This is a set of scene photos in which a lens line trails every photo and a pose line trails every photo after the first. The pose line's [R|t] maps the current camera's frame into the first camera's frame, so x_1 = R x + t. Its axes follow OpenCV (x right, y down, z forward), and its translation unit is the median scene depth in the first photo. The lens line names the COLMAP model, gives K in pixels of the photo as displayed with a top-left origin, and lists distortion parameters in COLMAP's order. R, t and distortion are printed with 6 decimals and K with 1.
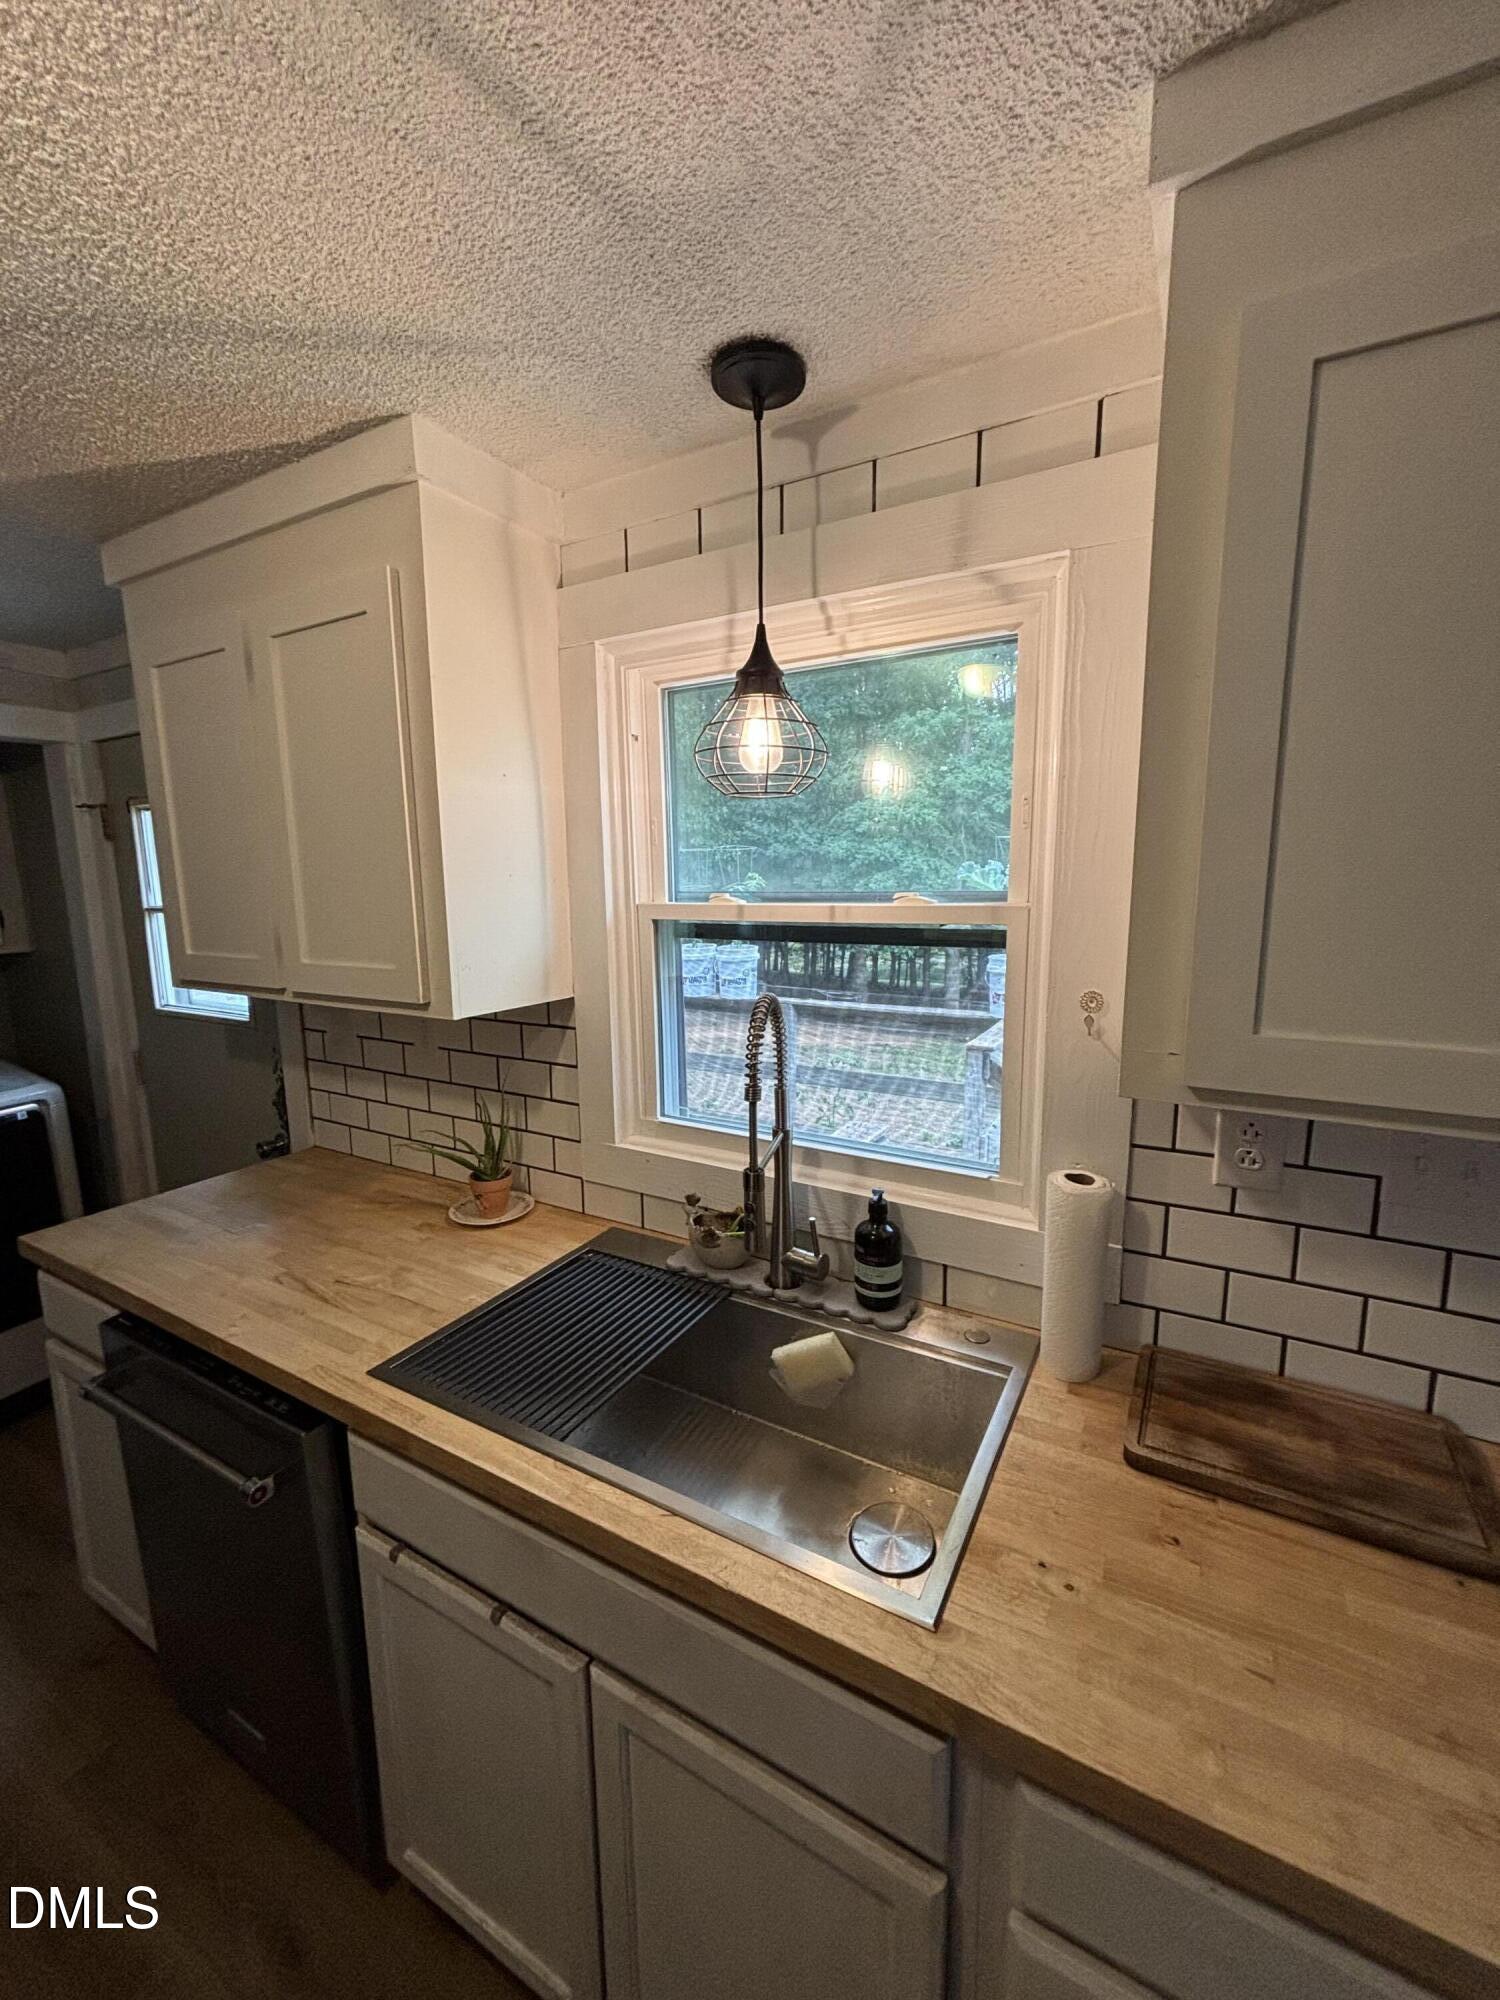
lens RADIAL K [[795.8, 0, 750.0], [0, 795.8, 1000.0], [0, 0, 1]] dist [-0.000073, -0.000034]
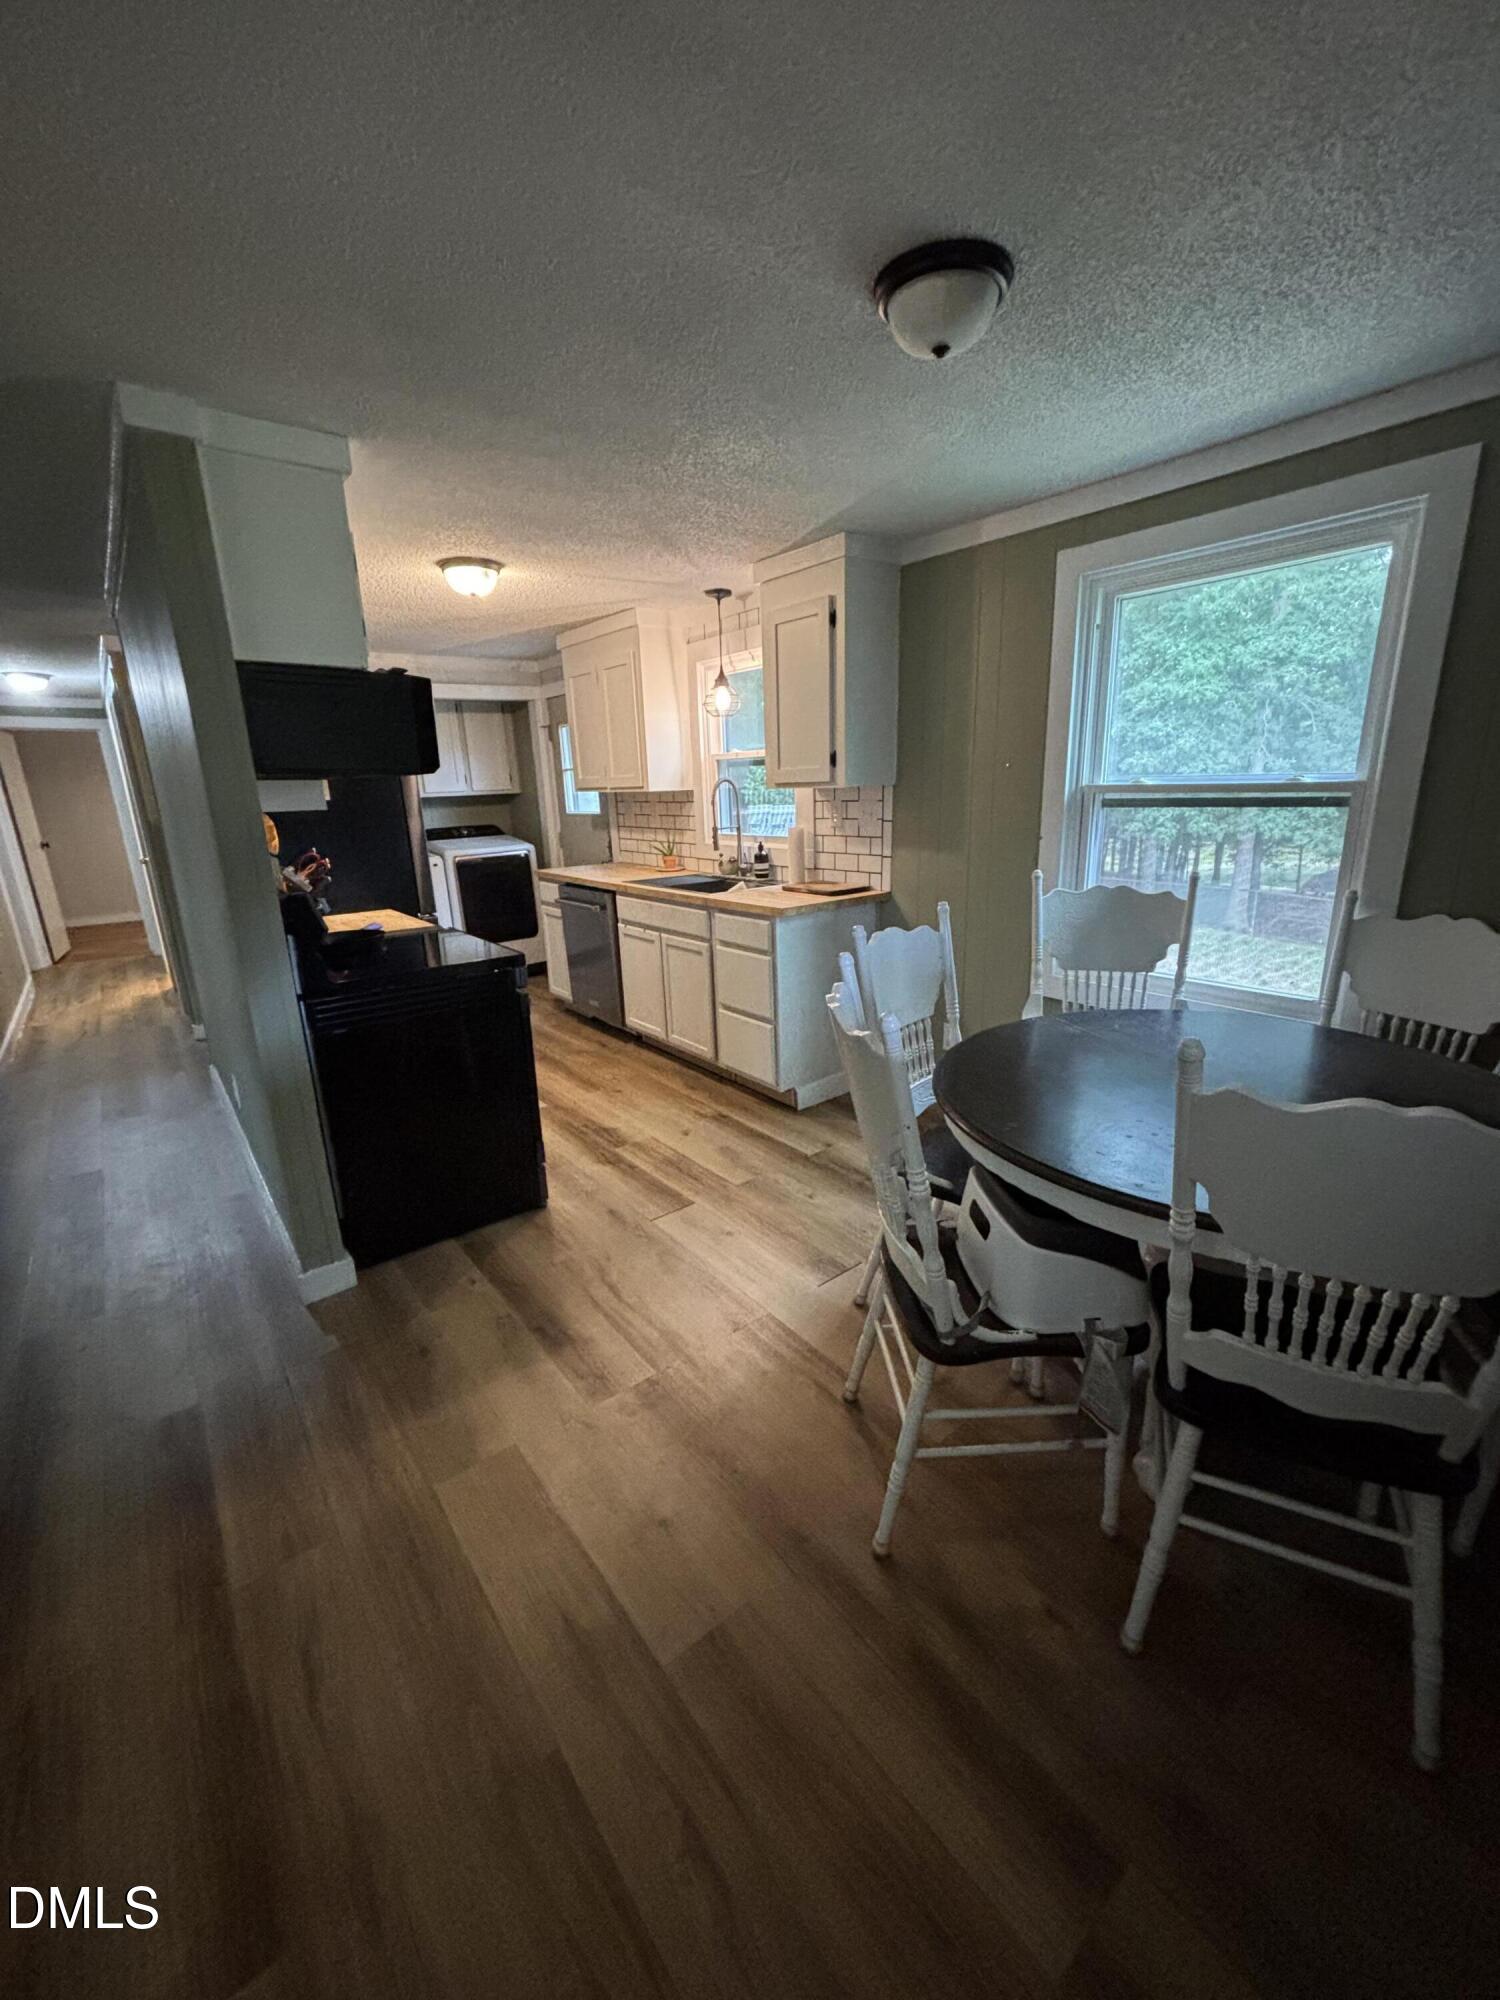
lens RADIAL K [[795.8, 0, 750.0], [0, 795.8, 1000.0], [0, 0, 1]] dist [-0.000073, -0.000034]
pose [[0.921152, 0.082270, -0.380409, 1.183441], [-0.033462, 0.990525, 0.133192, 0.381196], [0.387763, -0.109961, 0.915177, -1.718271]]
